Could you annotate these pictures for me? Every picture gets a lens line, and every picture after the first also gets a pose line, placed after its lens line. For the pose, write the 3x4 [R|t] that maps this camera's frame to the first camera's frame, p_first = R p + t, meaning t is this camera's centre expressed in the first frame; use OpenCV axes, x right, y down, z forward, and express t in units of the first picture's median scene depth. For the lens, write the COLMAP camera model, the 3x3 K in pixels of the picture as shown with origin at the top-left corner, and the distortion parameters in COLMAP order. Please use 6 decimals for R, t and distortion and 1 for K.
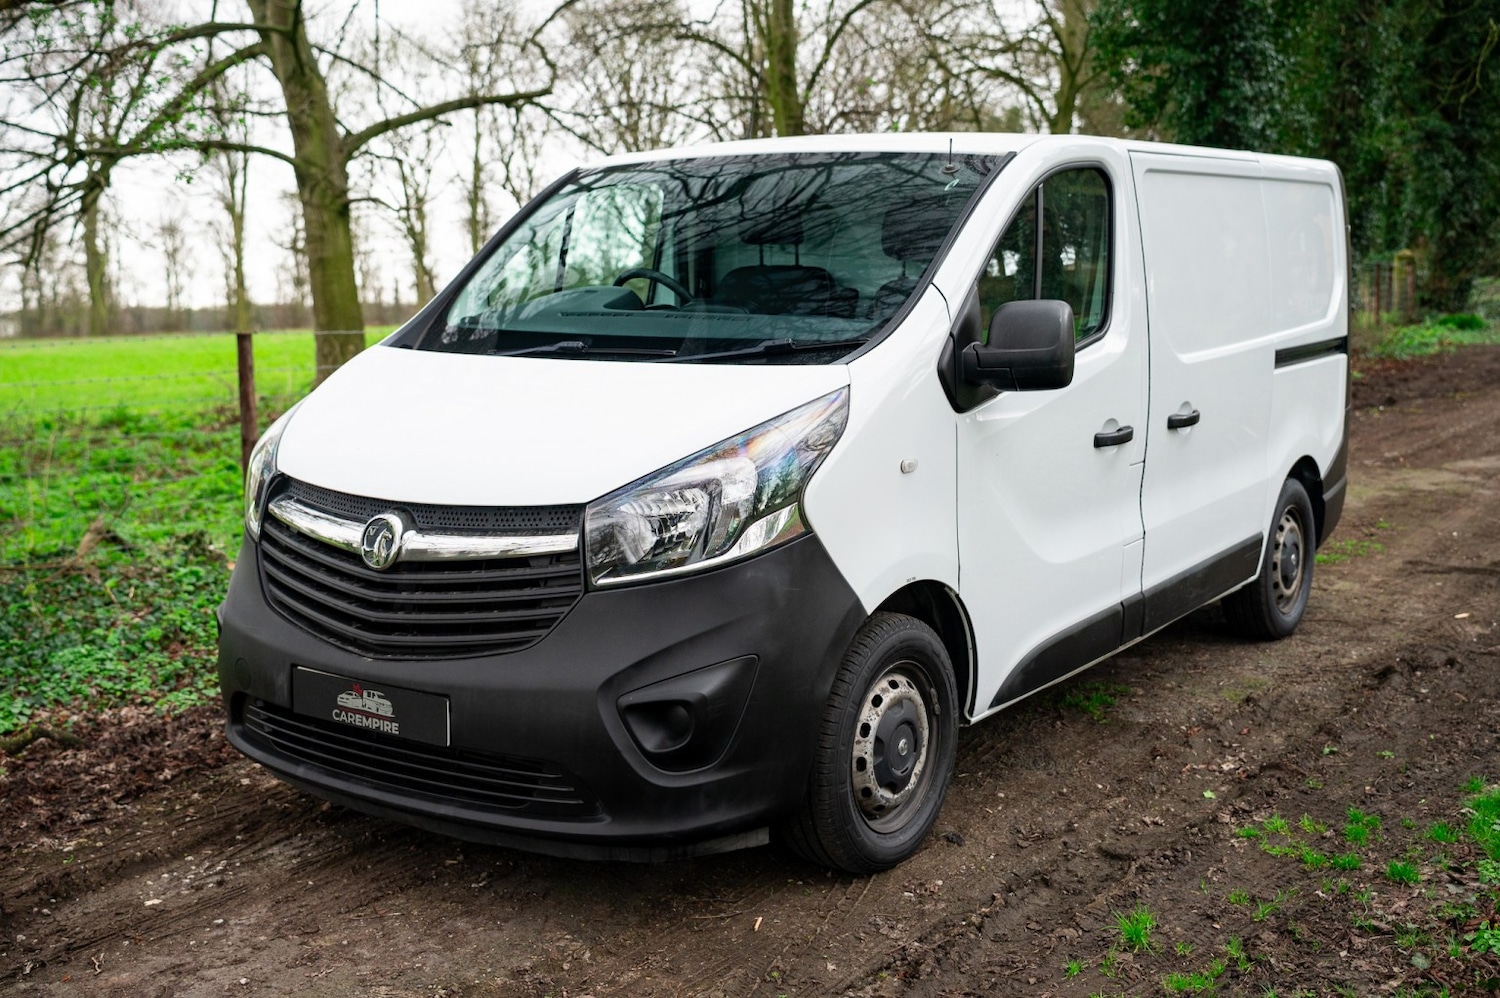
lens RADIAL K [[1705.4, 0, 789.8], [0, 1705.4, 519.4], [0, 0, 1]] dist [-0.052240, 0.004490]
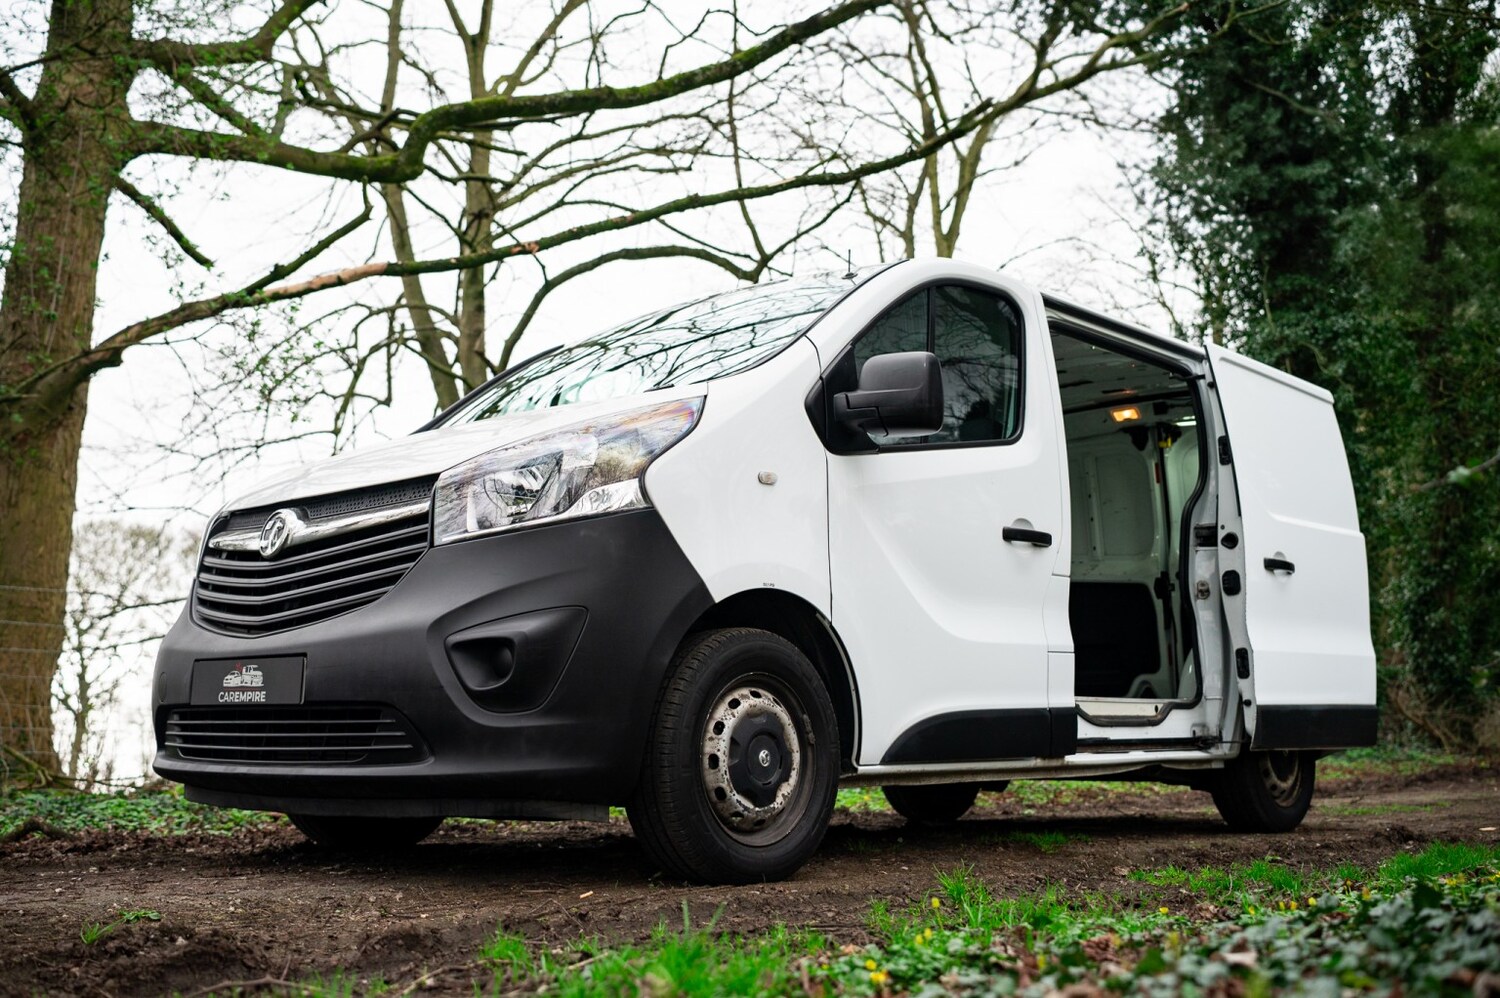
lens RADIAL K [[1582.5, 0, 747.2], [0, 1582.5, 483.6], [0, 0, 1]] dist [-0.049774, 0.041729]
pose [[0.989343, -0.017385, -0.144565, 0.199135], [-0.028527, 0.950463, -0.309526, 0.275898], [0.142785, 0.310351, 0.939838, 0.074851]]
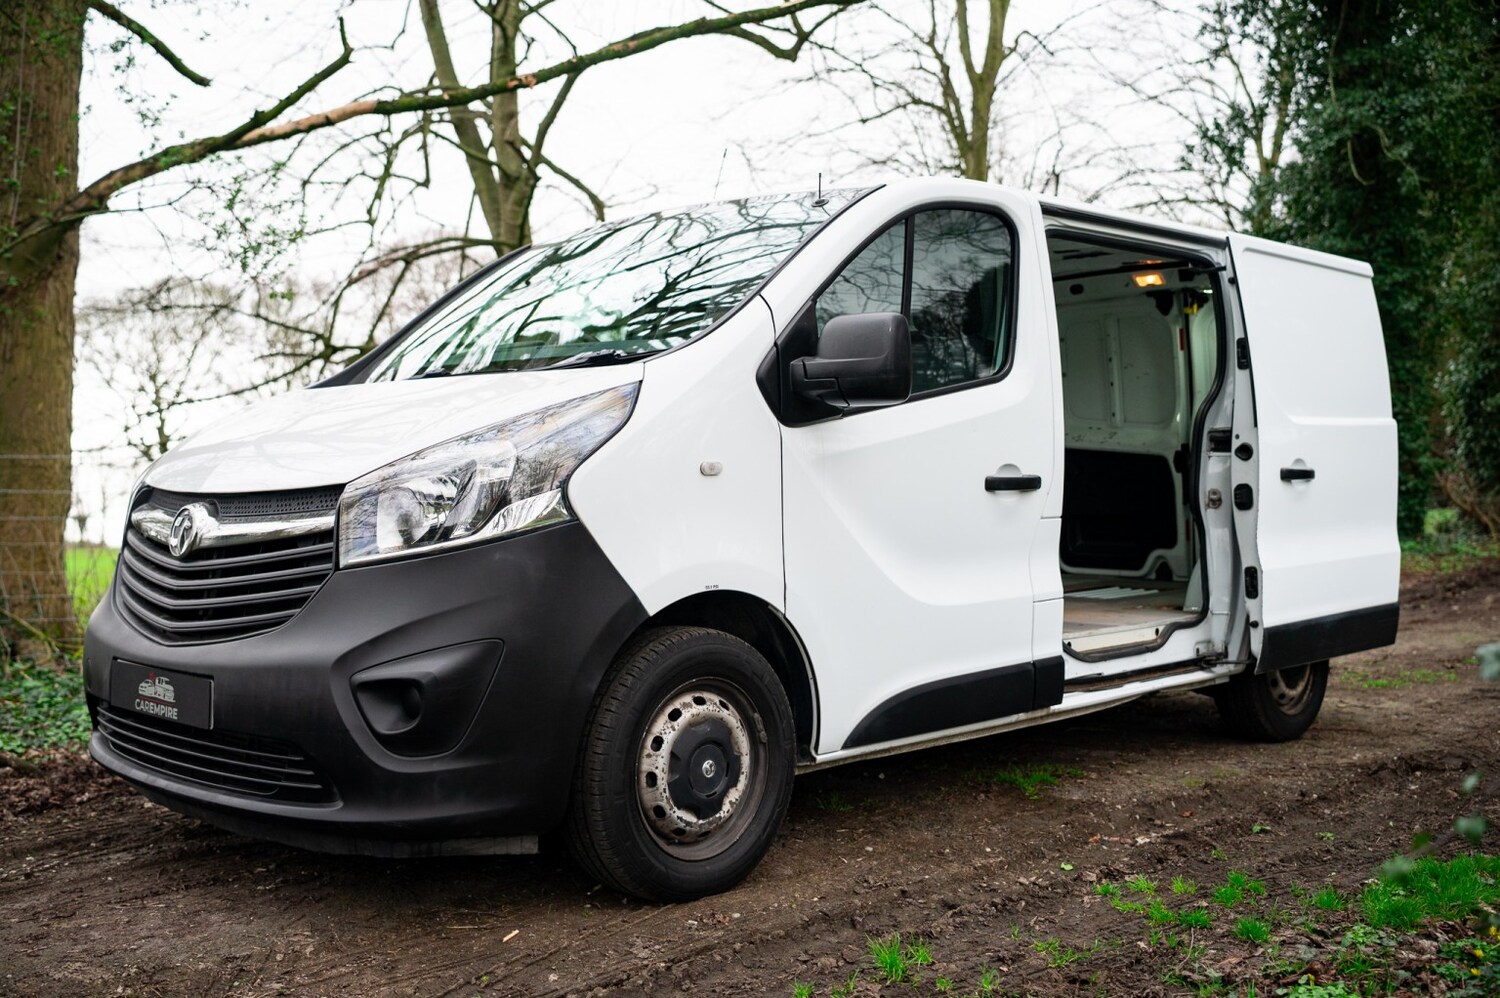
lens RADIAL K [[1555.8, 0, 750.0], [0, 1555.8, 499.0], [0, 0, 1]] dist [-0.062928, 0.175496]
pose [[0.982932, 0.005512, -0.183889, 0.253774], [-0.031421, 0.989894, -0.138283, 0.106817], [0.181268, 0.141701, 0.973172, 0.146368]]
